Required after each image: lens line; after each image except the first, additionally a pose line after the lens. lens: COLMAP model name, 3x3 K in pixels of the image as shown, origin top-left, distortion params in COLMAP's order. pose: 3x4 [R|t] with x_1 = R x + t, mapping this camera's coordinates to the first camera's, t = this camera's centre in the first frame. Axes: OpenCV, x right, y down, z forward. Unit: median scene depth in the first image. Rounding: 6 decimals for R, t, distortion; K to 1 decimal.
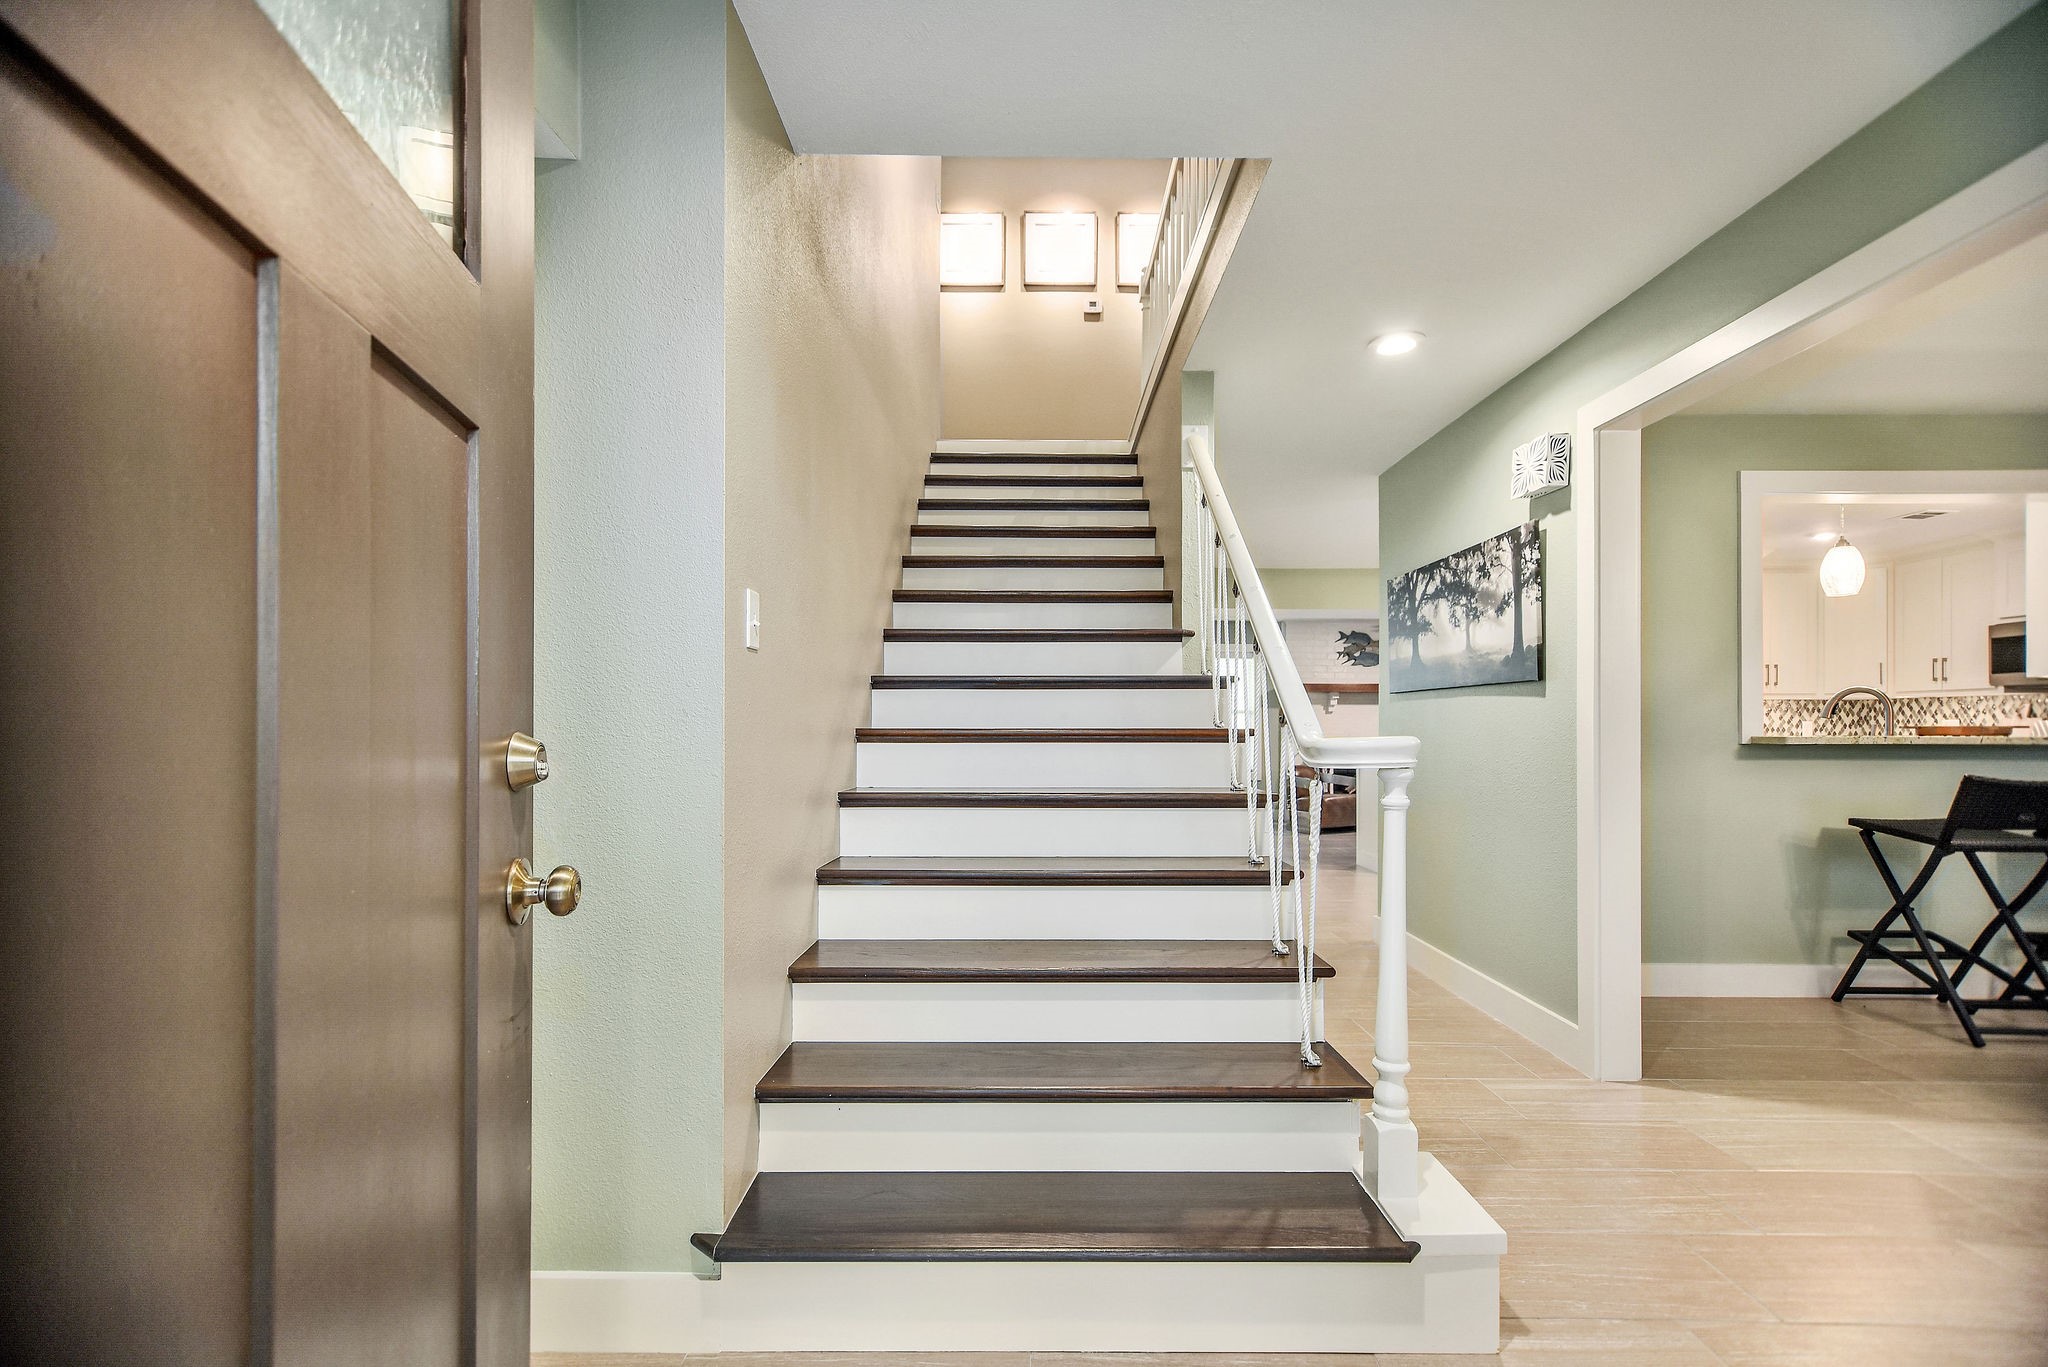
lens RADIAL K [[965.7, 0, 1015.6], [0, 965.7, 724.2], [0, 0, 1]] dist [0.002169, 0.002004]
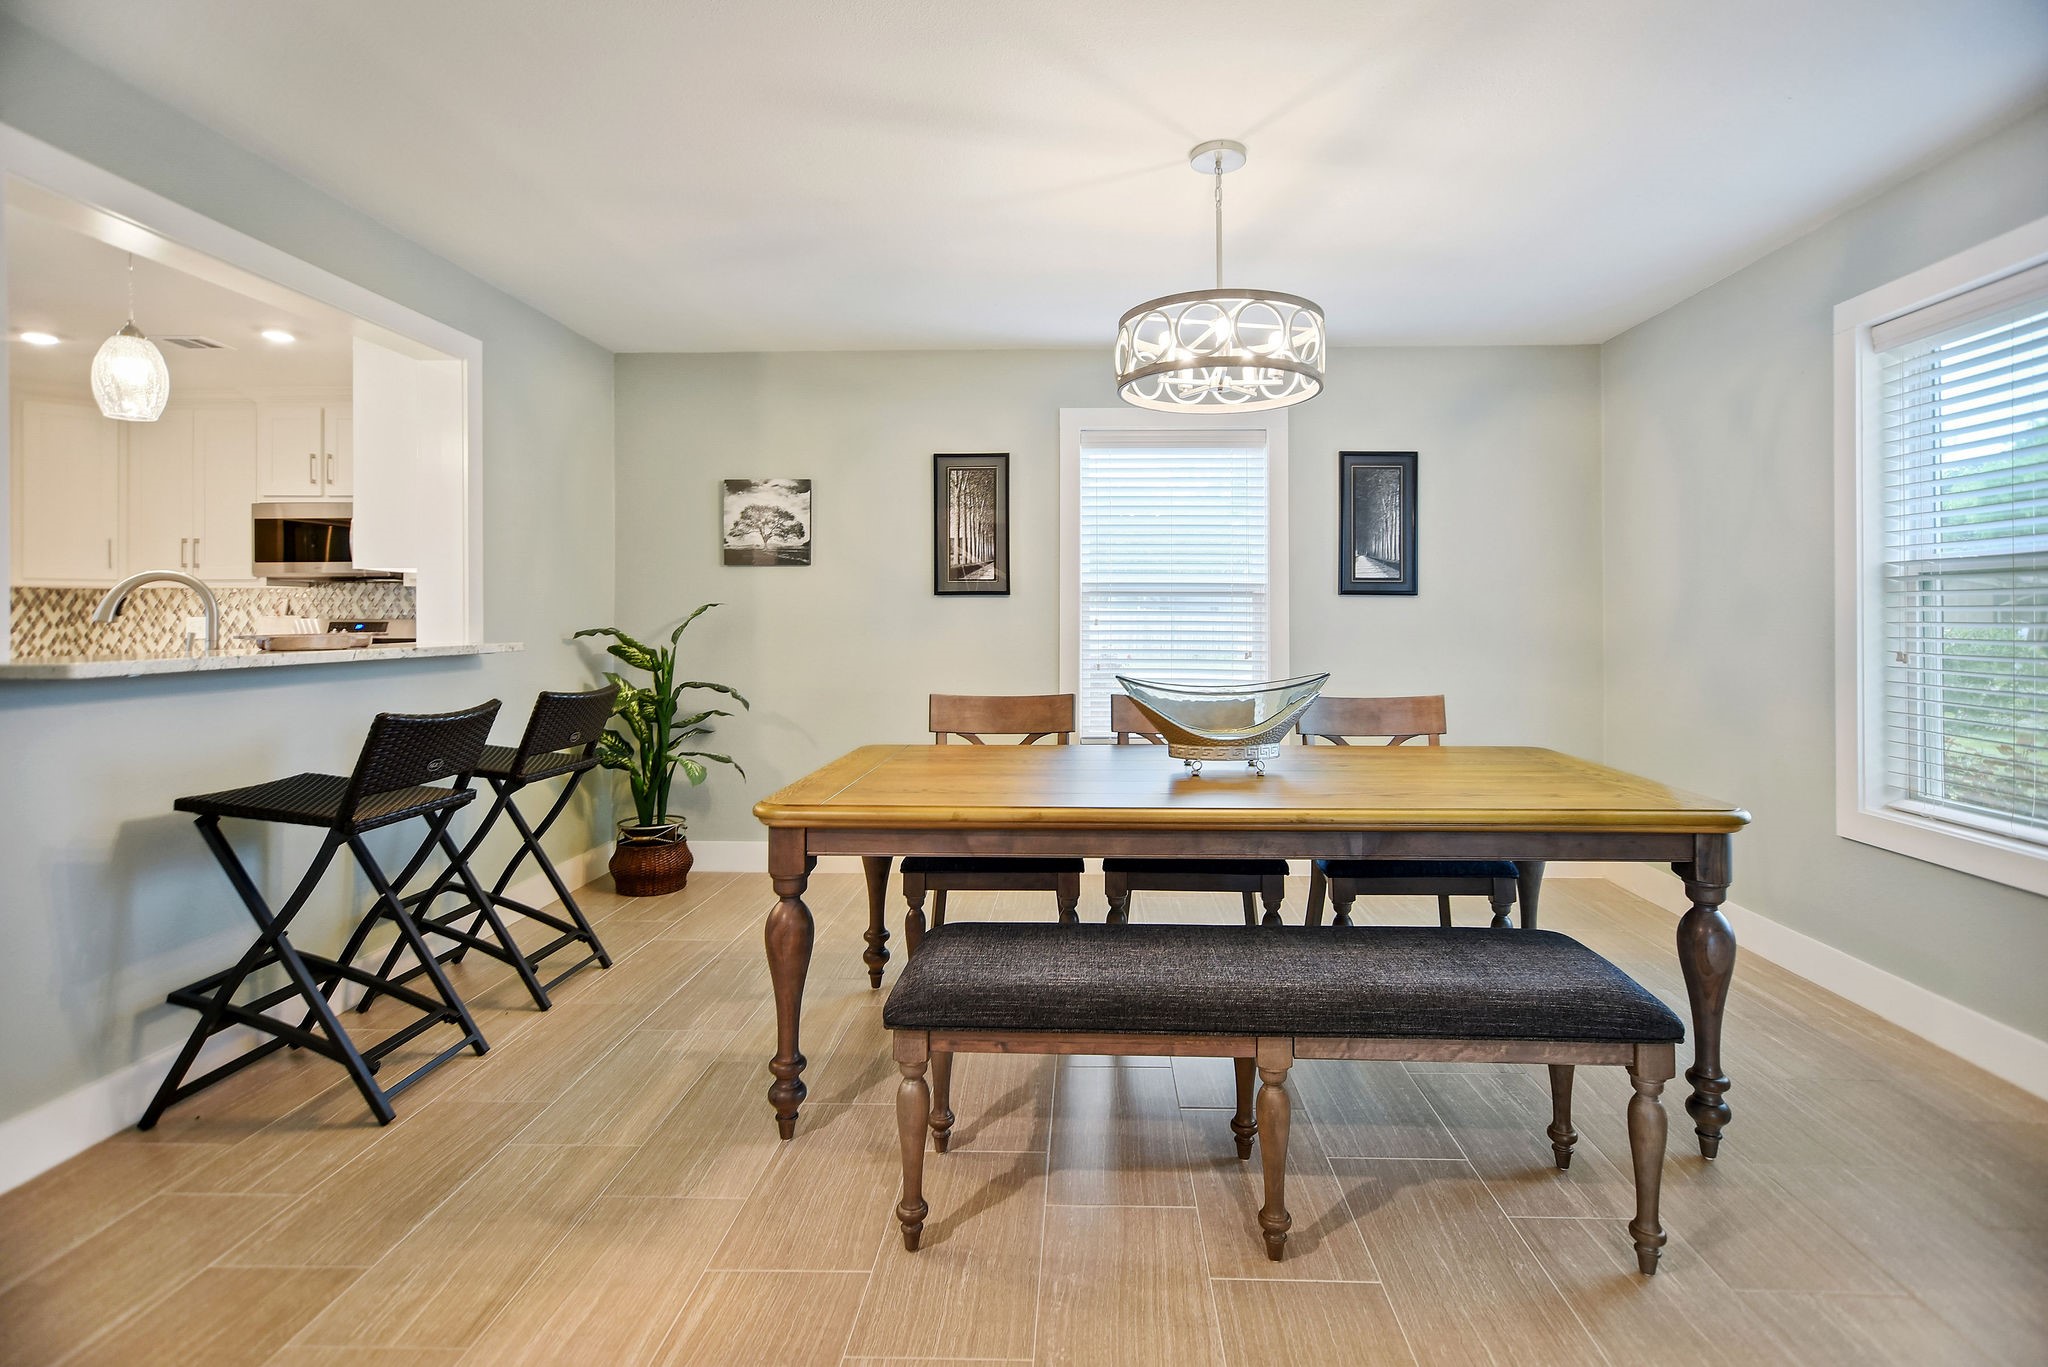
lens RADIAL K [[965.7, 0, 992.5], [0, 965.7, 611.2], [0, 0, 1]] dist [0.002169, 0.002004]
pose [[0.039290, 0.002178, 0.999225, 0.279226], [-0.001542, 0.999997, -0.002119, -0.012229], [-0.999227, -0.001457, 0.039293, 0.449555]]
